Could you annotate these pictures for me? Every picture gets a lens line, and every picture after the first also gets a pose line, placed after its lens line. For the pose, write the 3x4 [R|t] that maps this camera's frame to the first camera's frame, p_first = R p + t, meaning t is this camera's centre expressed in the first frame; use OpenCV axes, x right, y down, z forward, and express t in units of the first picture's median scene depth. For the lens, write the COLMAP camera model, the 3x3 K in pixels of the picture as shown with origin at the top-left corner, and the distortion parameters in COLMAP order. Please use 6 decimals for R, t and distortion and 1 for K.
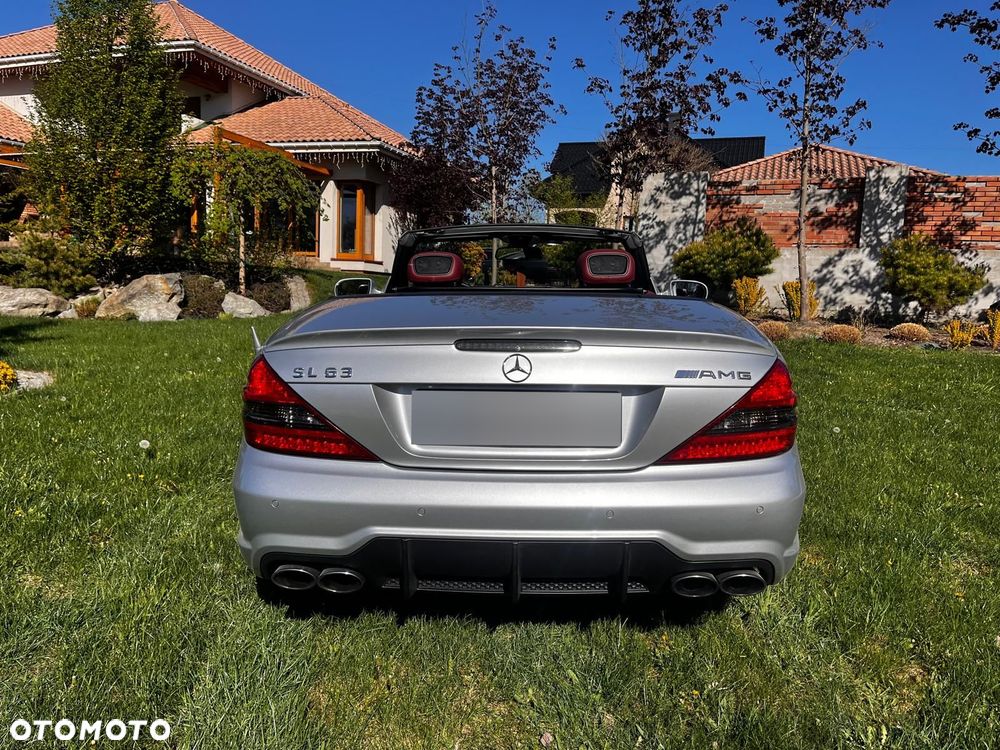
lens RADIAL K [[772.4, 0, 507.2], [0, 772.4, 378.4], [0, 0, 1]] dist [0.073676, -0.085979]
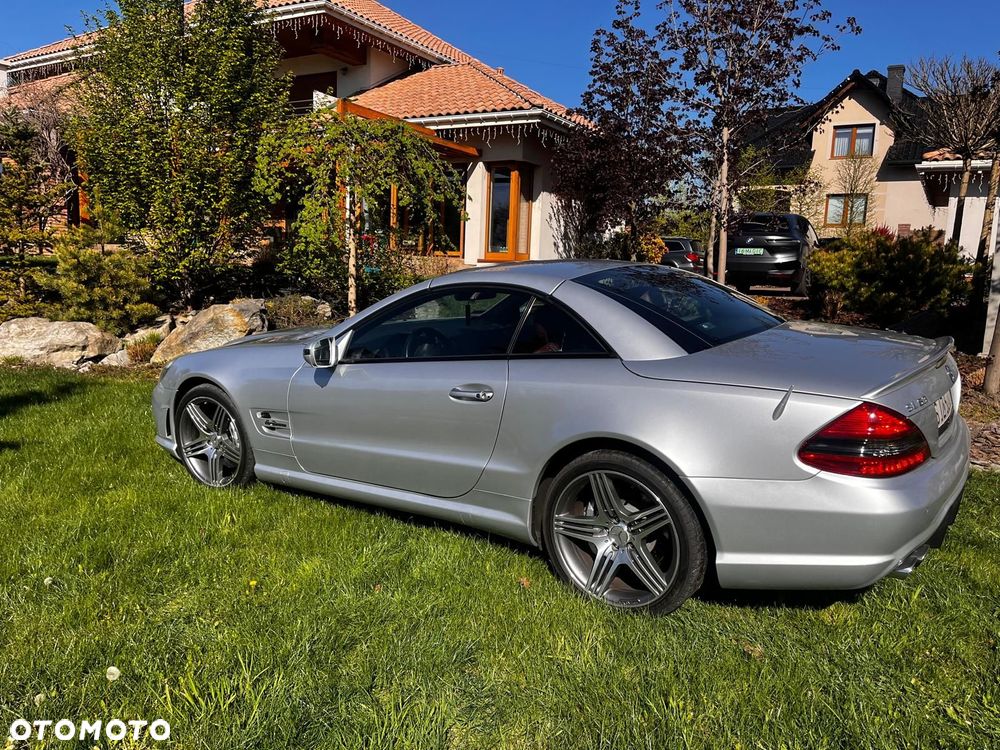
lens RADIAL K [[772.4, 0, 500.4], [0, 772.4, 374.4], [0, 0, 1]] dist [0.073676, -0.085979]
pose [[0.979759, 0.019715, -0.199209, -0.045122], [-0.016394, 0.999698, 0.018307, -0.055024], [0.199510, -0.014671, 0.979786, 0.234018]]
